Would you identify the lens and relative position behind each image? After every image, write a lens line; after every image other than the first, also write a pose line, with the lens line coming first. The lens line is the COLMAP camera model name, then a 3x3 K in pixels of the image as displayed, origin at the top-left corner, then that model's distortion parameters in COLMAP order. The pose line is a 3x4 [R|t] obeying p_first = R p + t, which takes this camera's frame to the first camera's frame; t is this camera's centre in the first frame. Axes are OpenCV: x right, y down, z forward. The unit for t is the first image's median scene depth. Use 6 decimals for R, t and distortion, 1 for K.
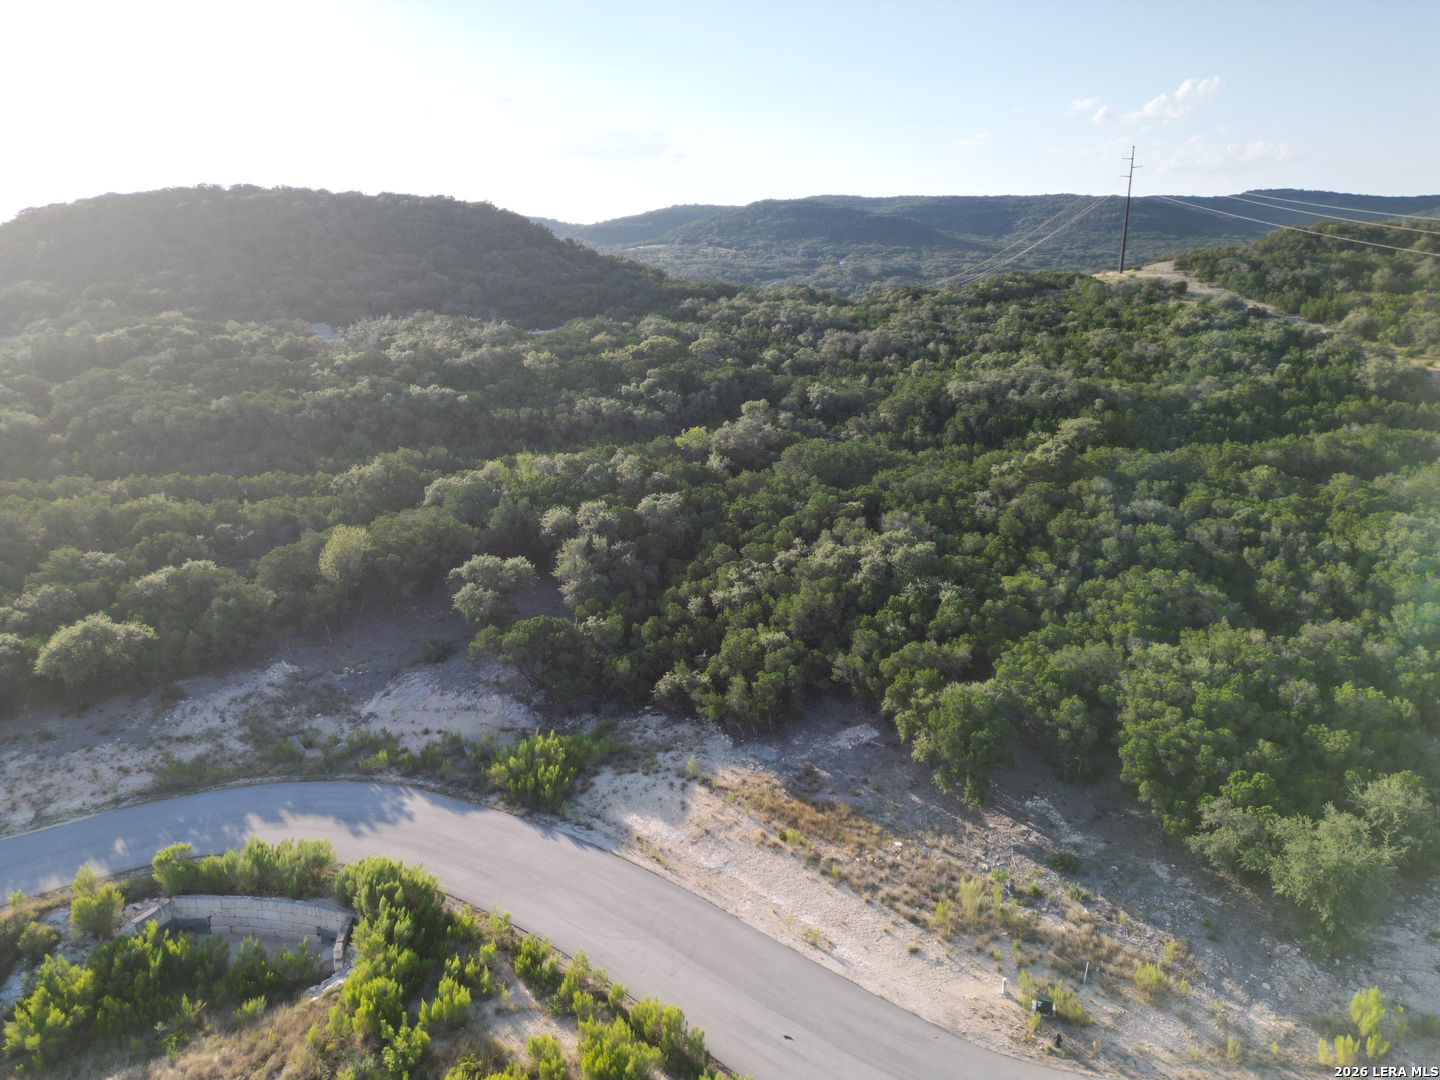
lens RADIAL K [[1009.4, 0, 720.0], [0, 1009.4, 540.0], [0, 0, 1]] dist [0.082538, -0.083422]
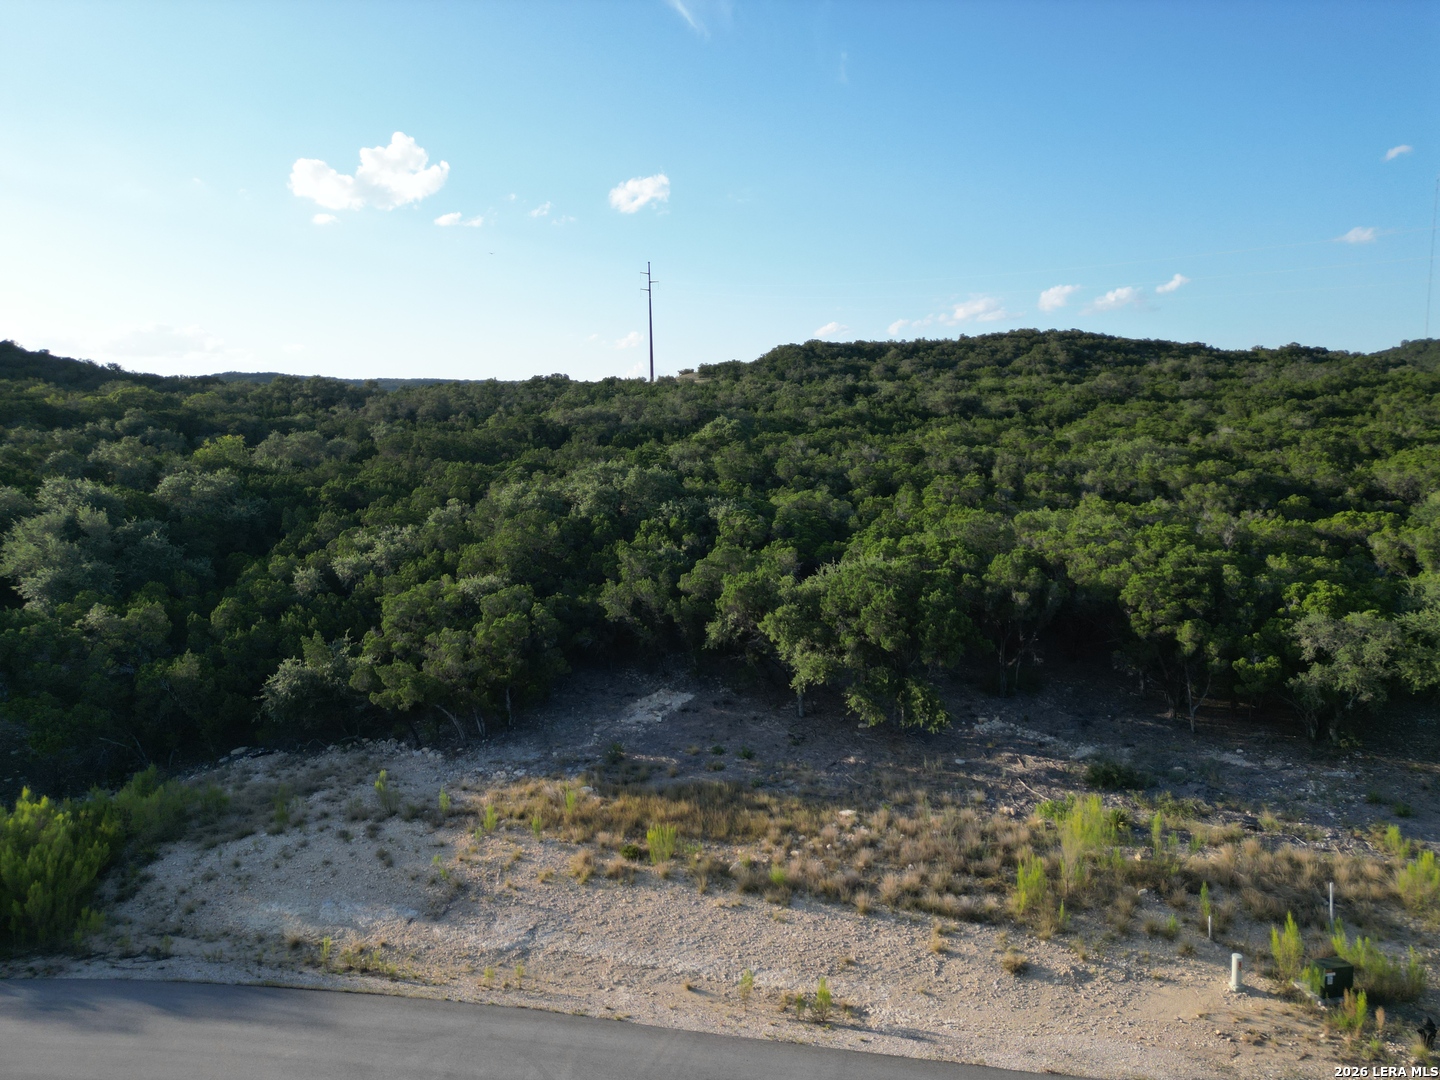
lens RADIAL K [[1001.6, 0, 718.4], [0, 1001.6, 569.0], [0, 0, 1]] dist [0.073068, -0.060157]
pose [[0.882026, -0.061459, 0.467176, -0.092089], [0.132077, 0.983959, -0.119916, 0.168893], [-0.452312, 0.167472, 0.875995, 0.407169]]
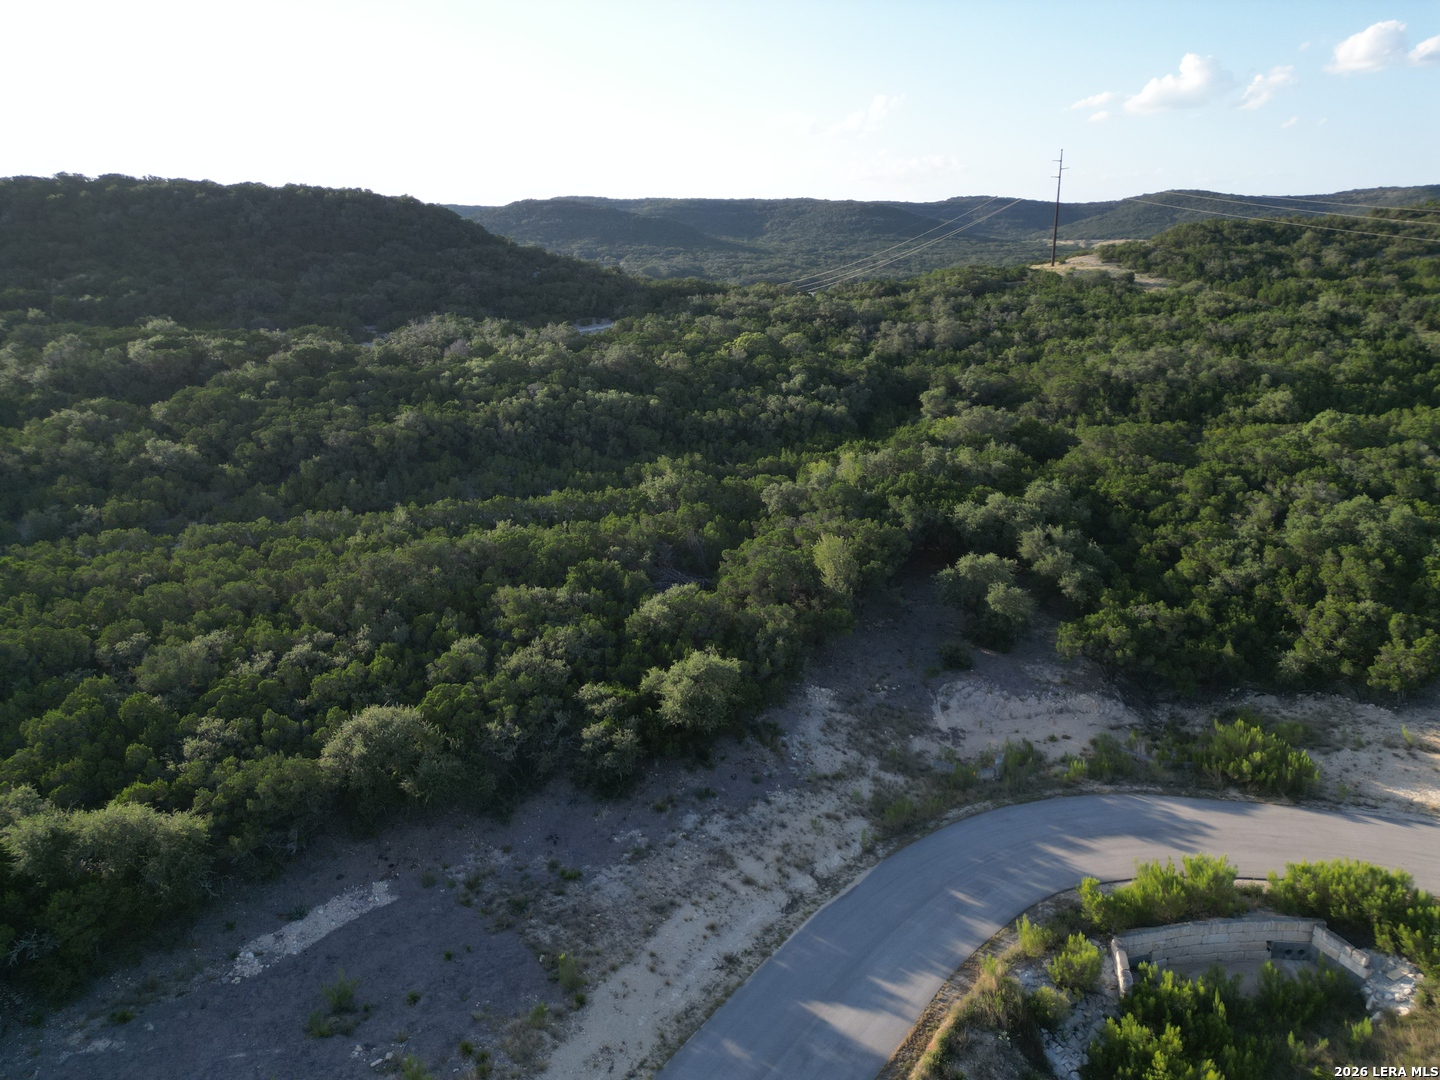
lens RADIAL K [[1009.4, 0, 720.0], [0, 1009.4, 540.0], [0, 0, 1]] dist [0.082538, -0.083422]
pose [[0.964028, -0.078747, 0.253868, -0.799639], [0.079213, 0.996822, 0.008402, -0.028876], [-0.253723, 0.012010, 0.967202, 0.152502]]
